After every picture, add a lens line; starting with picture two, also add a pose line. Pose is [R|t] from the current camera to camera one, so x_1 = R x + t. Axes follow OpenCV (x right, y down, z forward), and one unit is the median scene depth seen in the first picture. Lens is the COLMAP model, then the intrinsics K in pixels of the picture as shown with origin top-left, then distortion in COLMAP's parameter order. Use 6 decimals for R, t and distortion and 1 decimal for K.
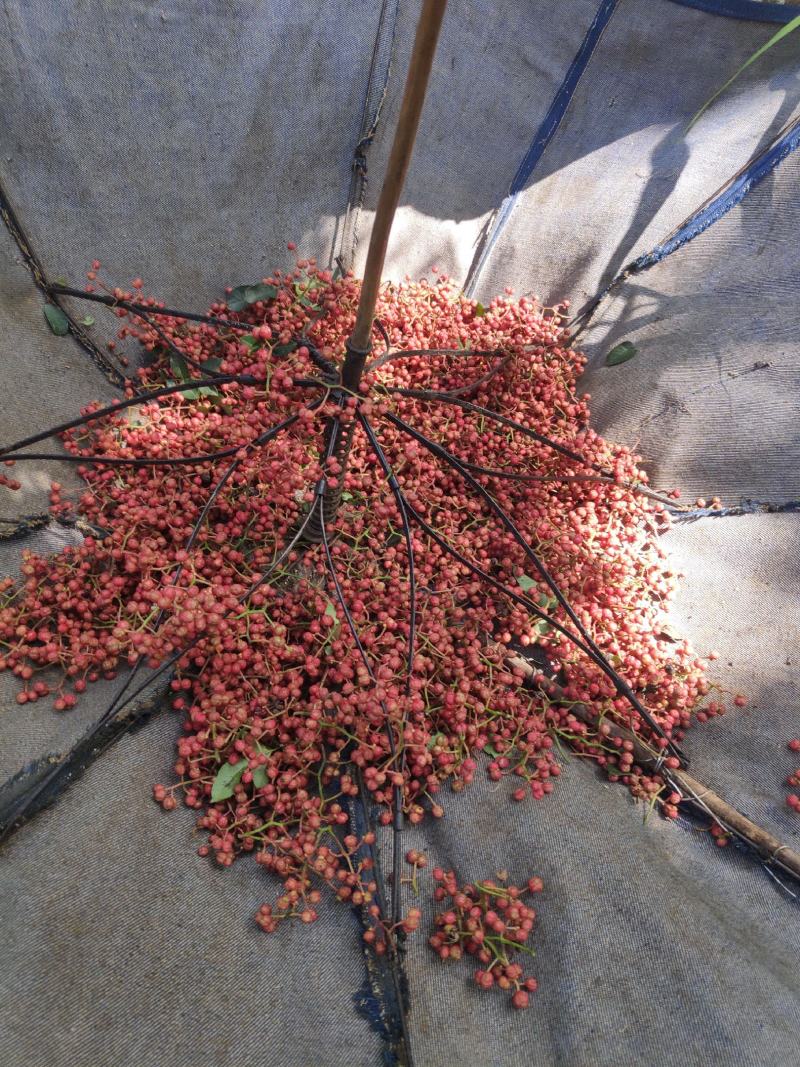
lens RADIAL K [[757.5, 0, 400.0], [0, 757.5, 533.5], [0, 0, 1]] dist [-0.023066, -0.004376]
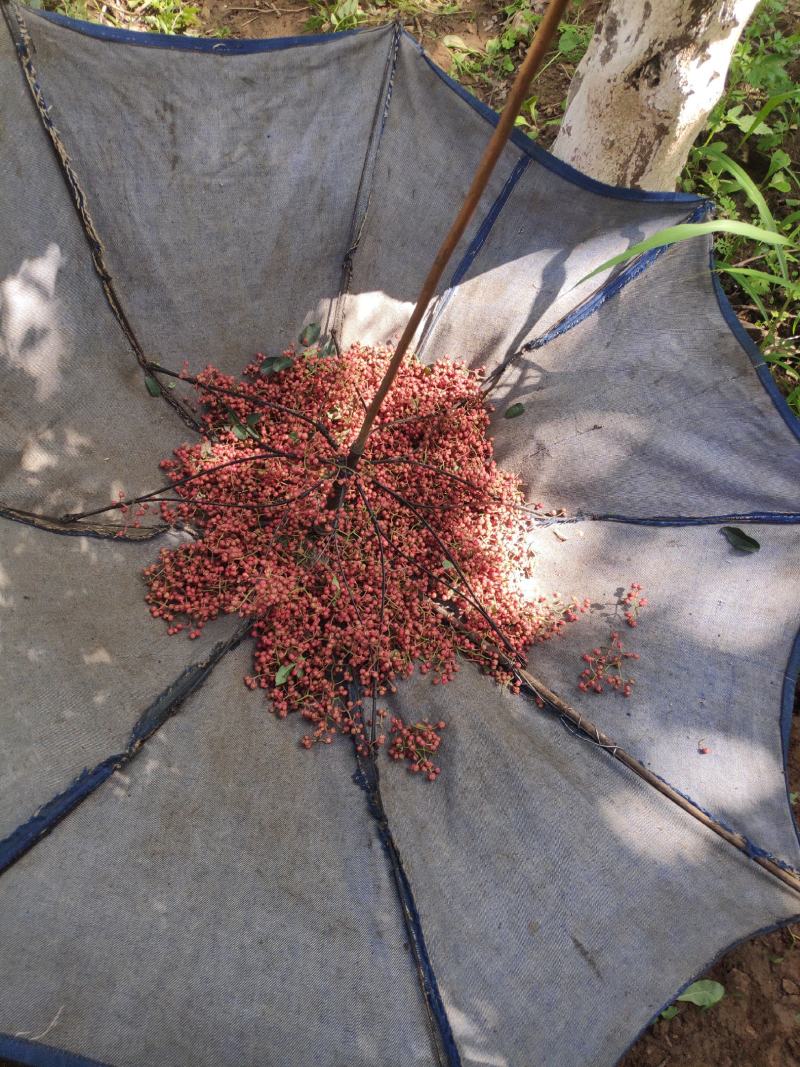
lens RADIAL K [[791.4, 0, 402.1], [0, 791.4, 534.8], [0, 0, 1]] dist [0.006271, -0.003511]
pose [[0.997535, 0.012884, 0.068977, -0.064700], [-0.023858, 0.986710, 0.160727, -0.306080], [-0.065990, -0.161977, 0.984586, -0.816985]]
